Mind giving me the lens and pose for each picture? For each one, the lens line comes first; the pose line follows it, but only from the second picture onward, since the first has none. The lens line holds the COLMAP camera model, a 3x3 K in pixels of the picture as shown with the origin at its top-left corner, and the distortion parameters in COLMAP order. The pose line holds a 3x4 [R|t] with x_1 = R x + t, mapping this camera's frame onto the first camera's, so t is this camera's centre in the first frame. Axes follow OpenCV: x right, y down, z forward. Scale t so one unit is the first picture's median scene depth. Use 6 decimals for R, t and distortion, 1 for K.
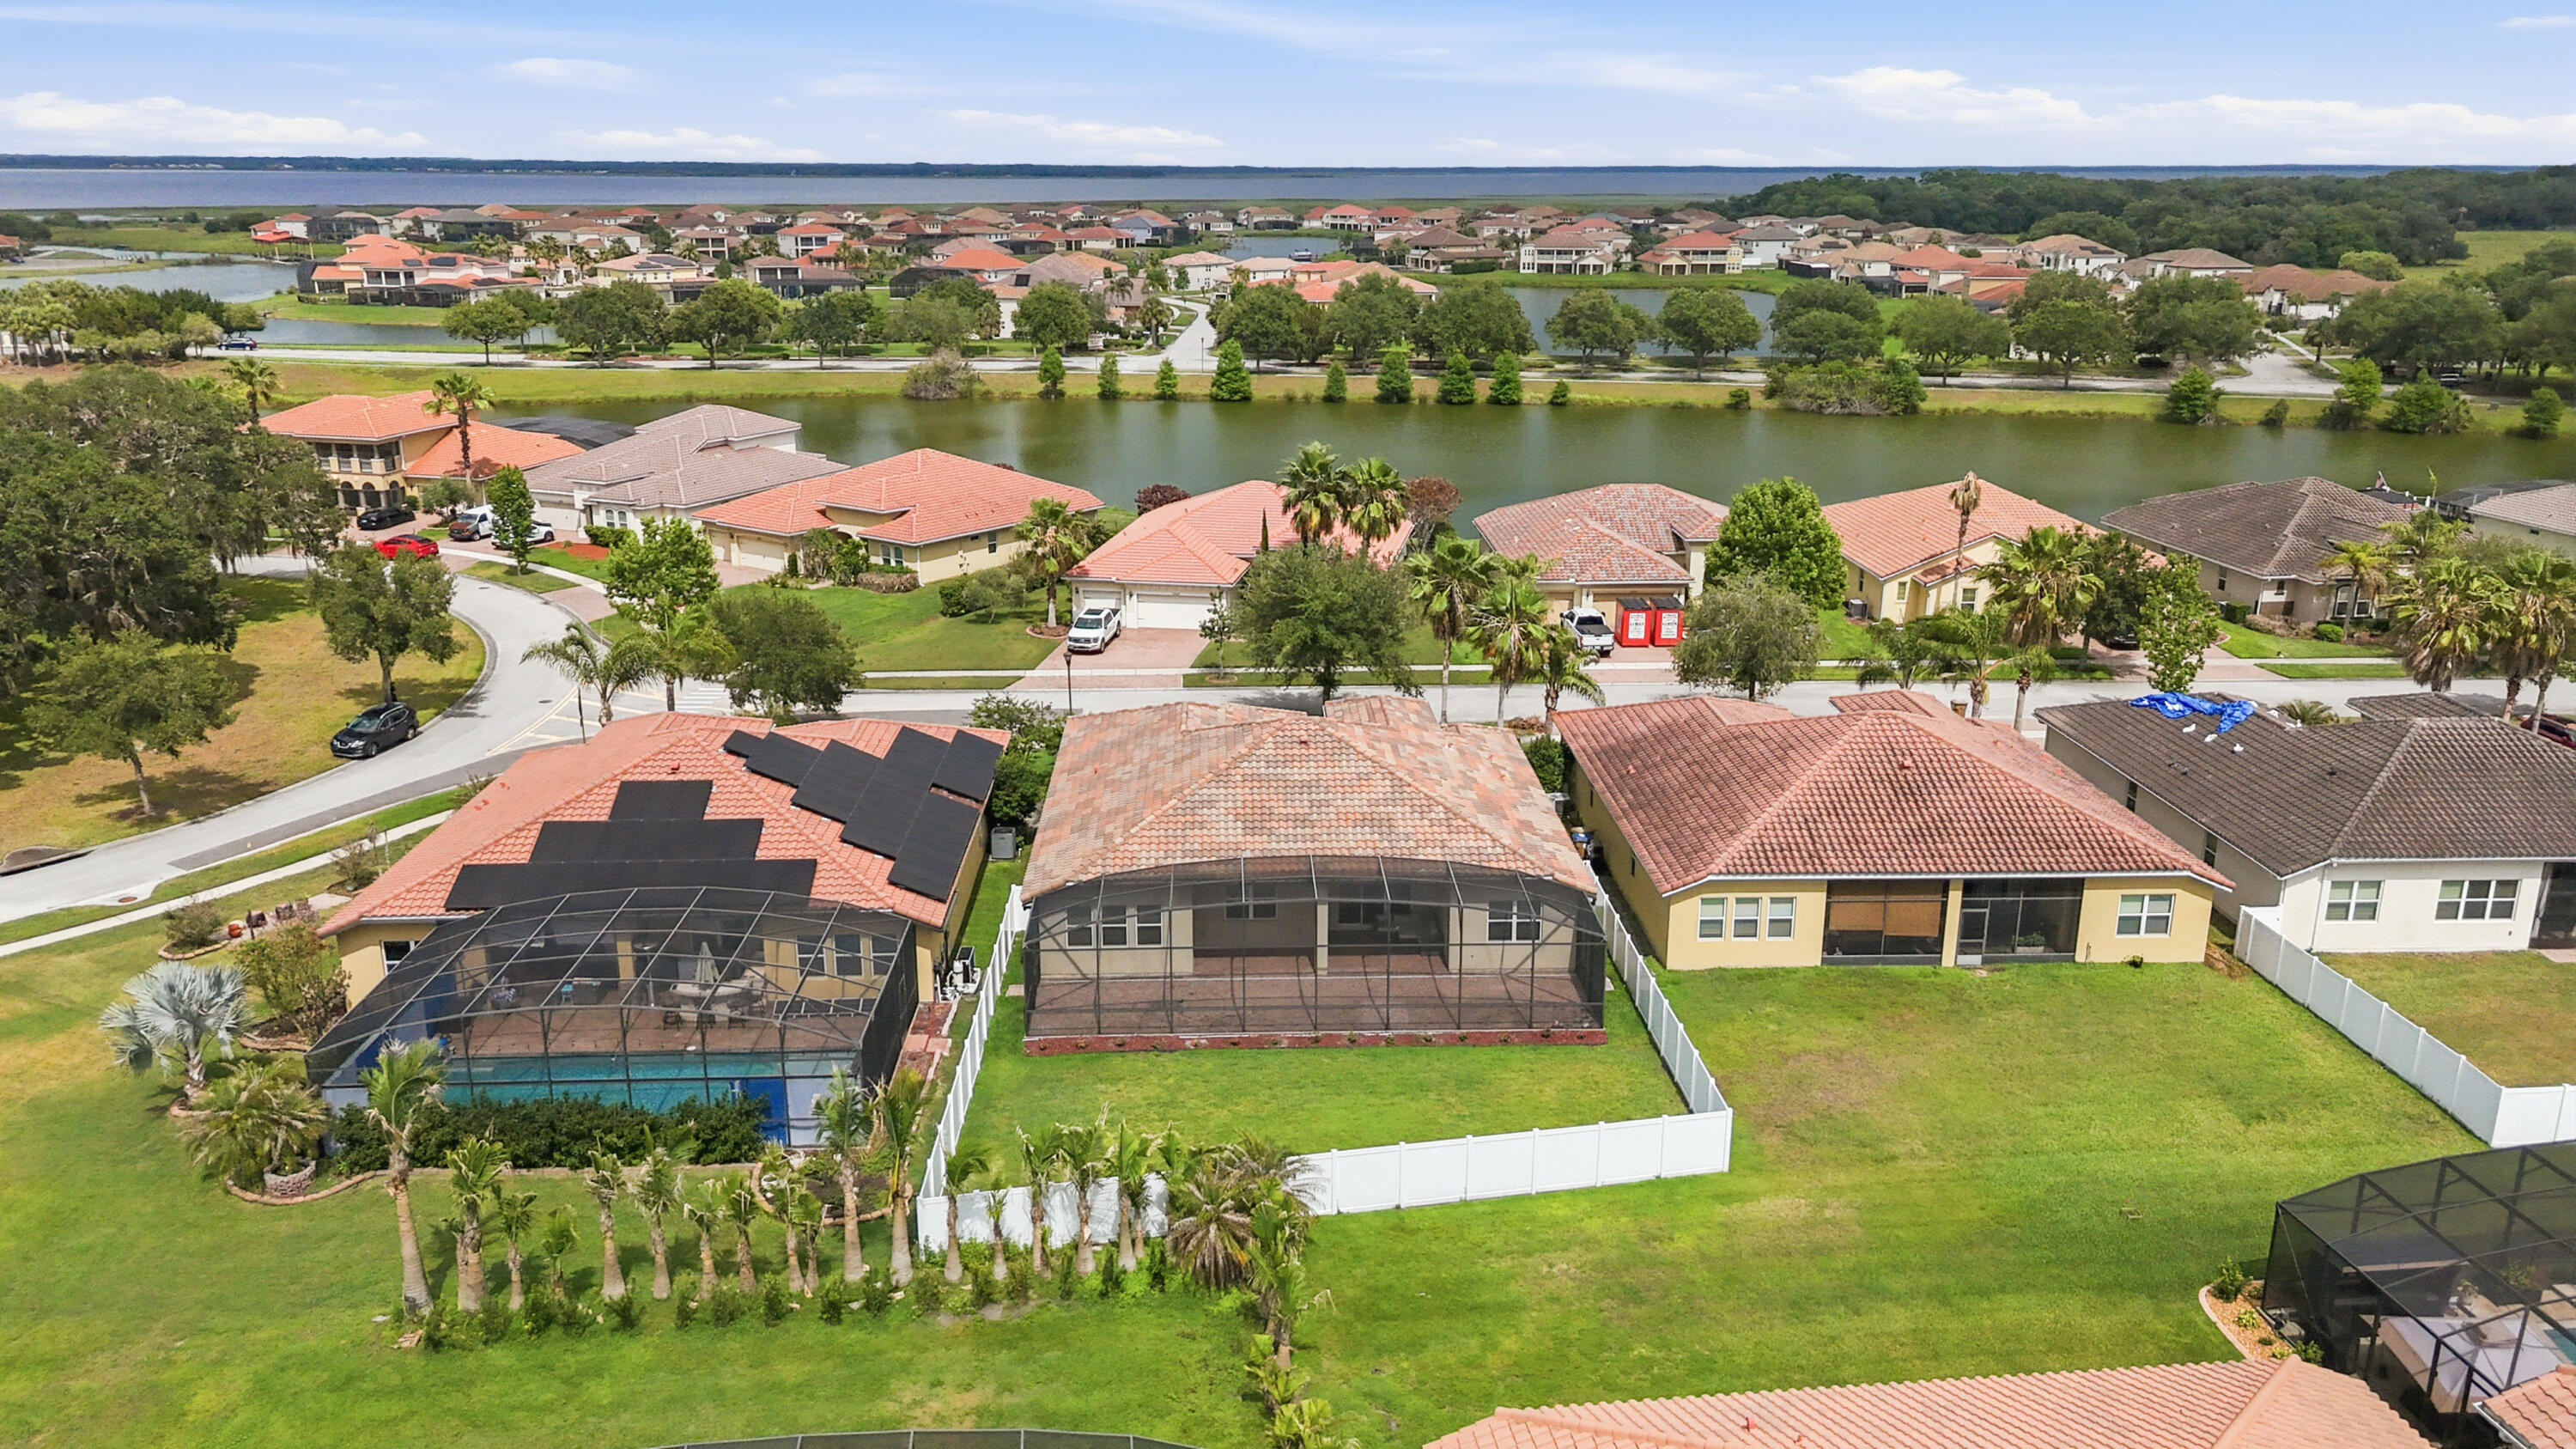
lens RADIAL K [[1895.4, 0, 1295.0], [0, 1895.4, 730.1], [0, 0, 1]] dist [0.071187, -0.069180]
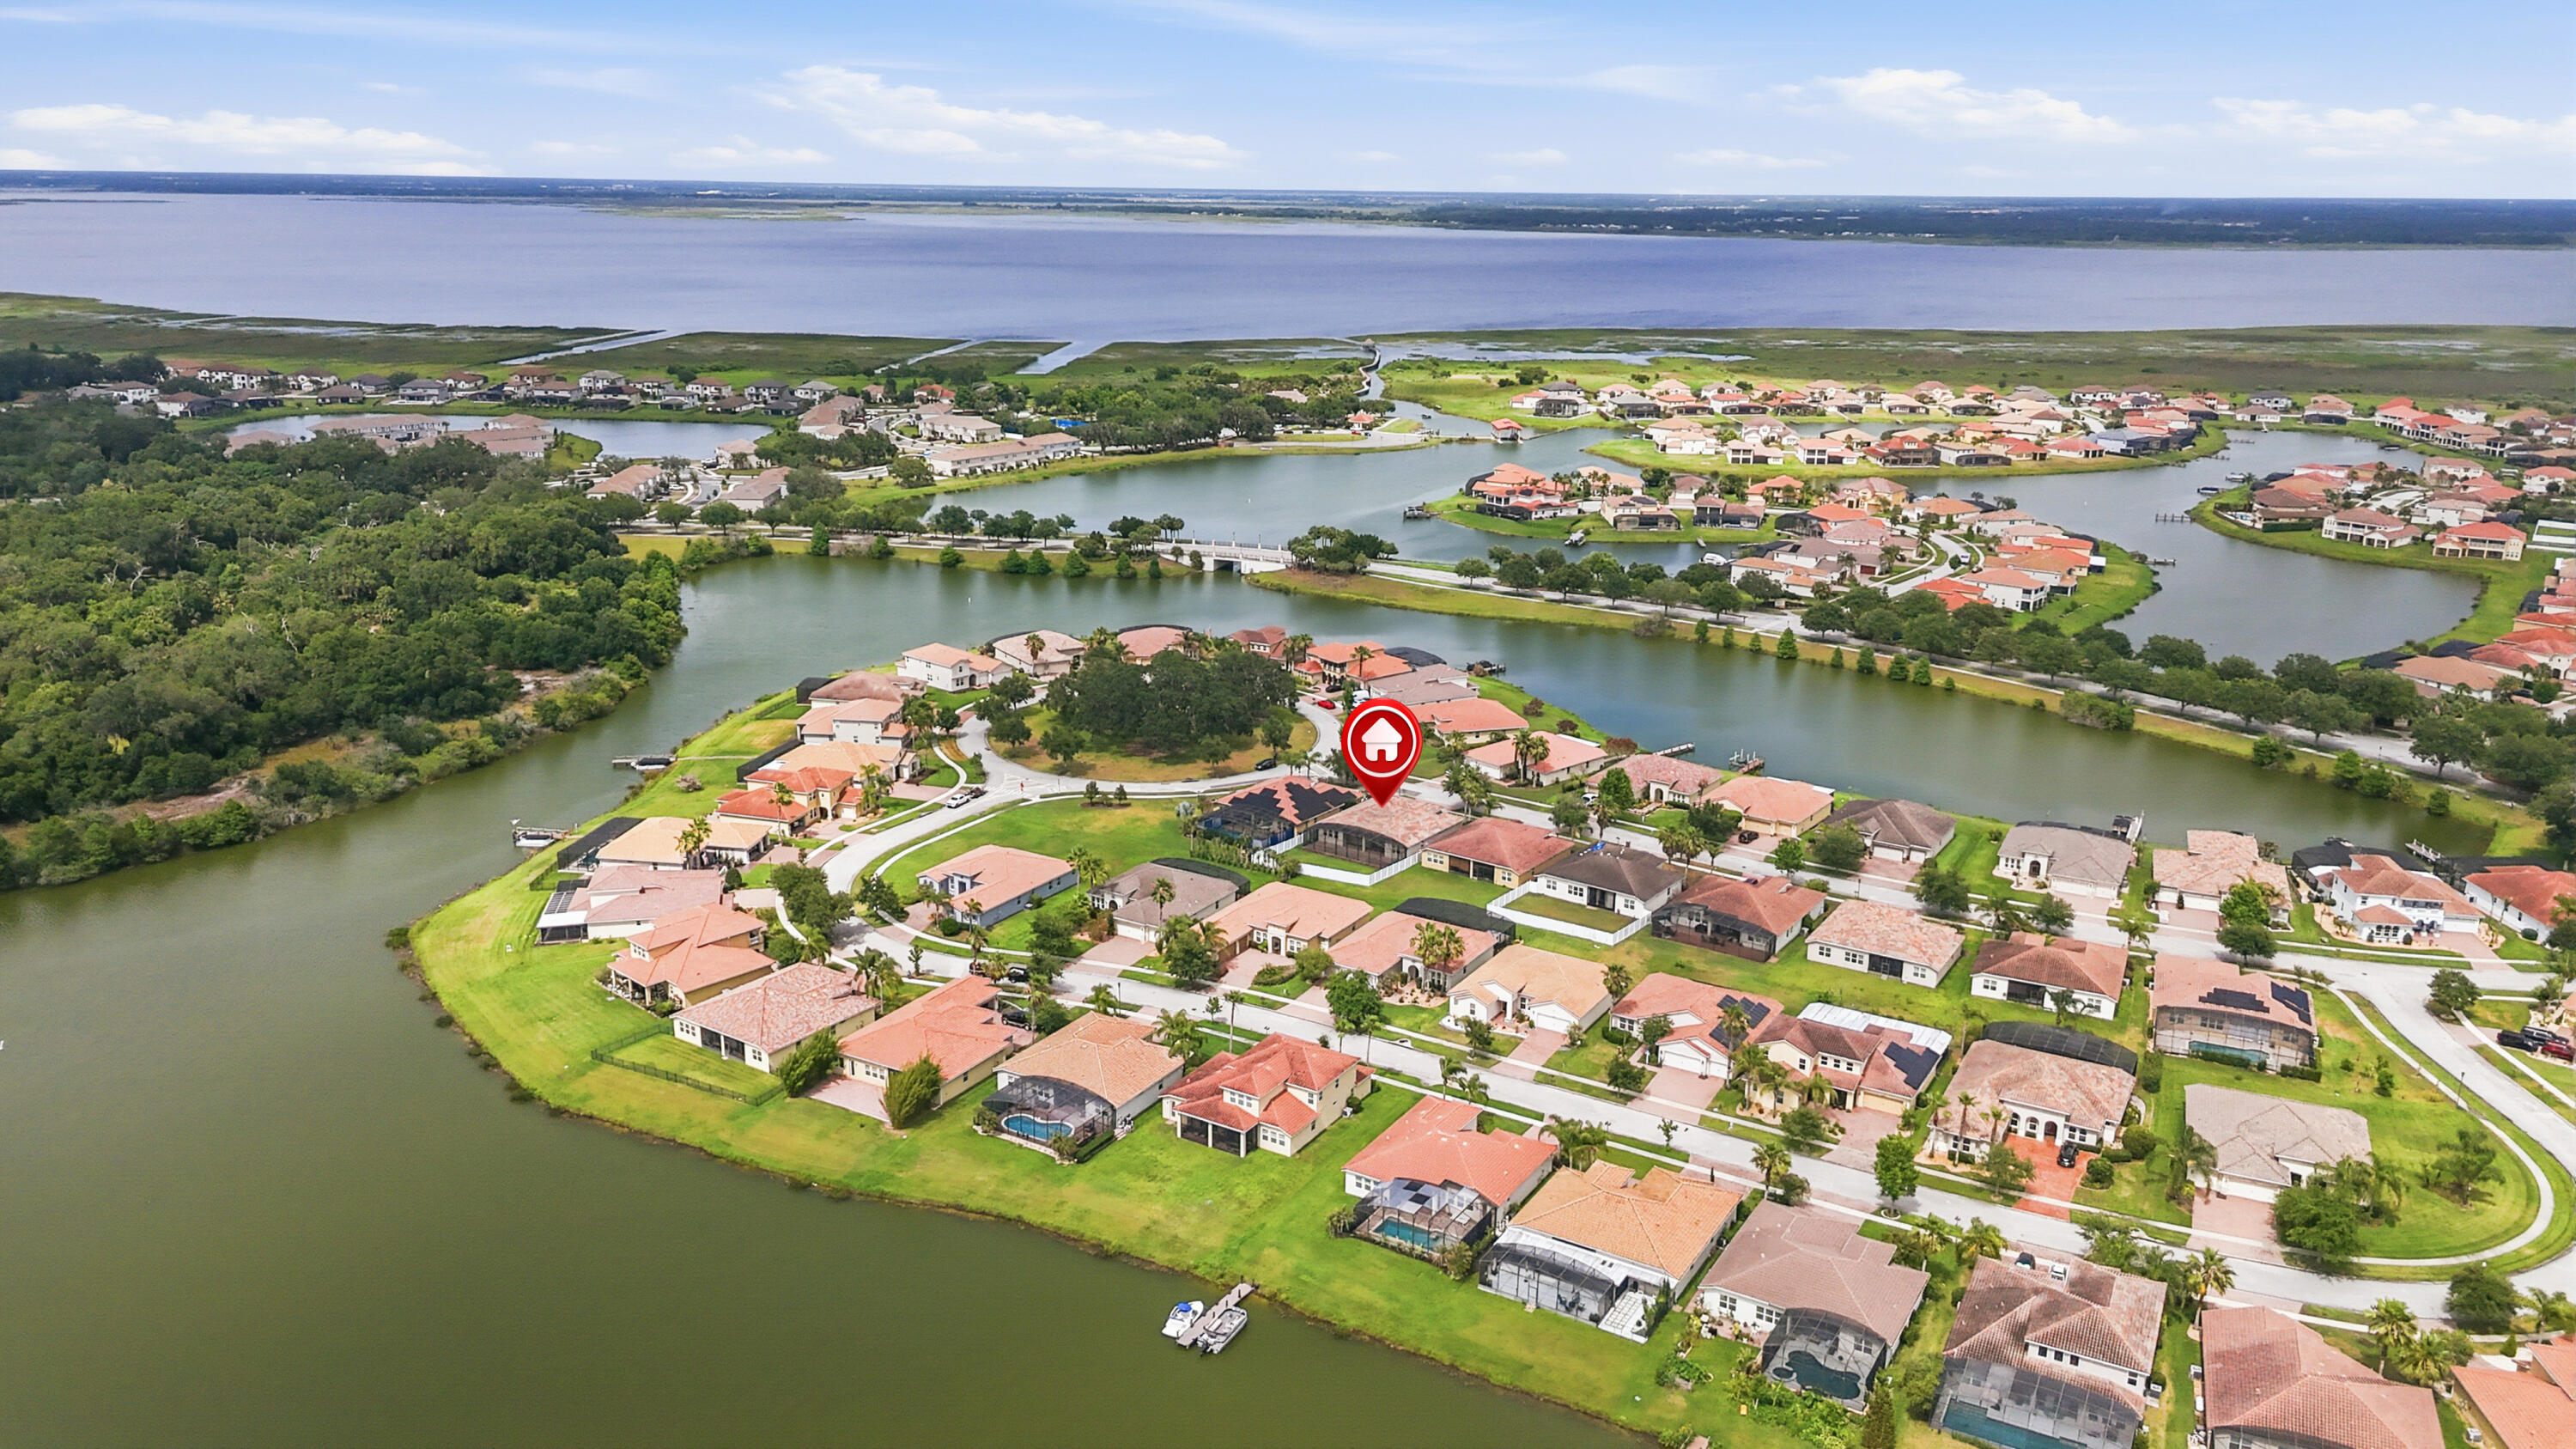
lens RADIAL K [[1895.4, 0, 1298.8], [0, 1895.4, 731.0], [0, 0, 1]] dist [0.071187, -0.069180]
pose [[0.788180, 0.176166, -0.589693, 0.799831], [-0.184222, 0.981757, 0.047062, -0.112482], [0.587226, 0.071541, 0.806255, -0.913025]]
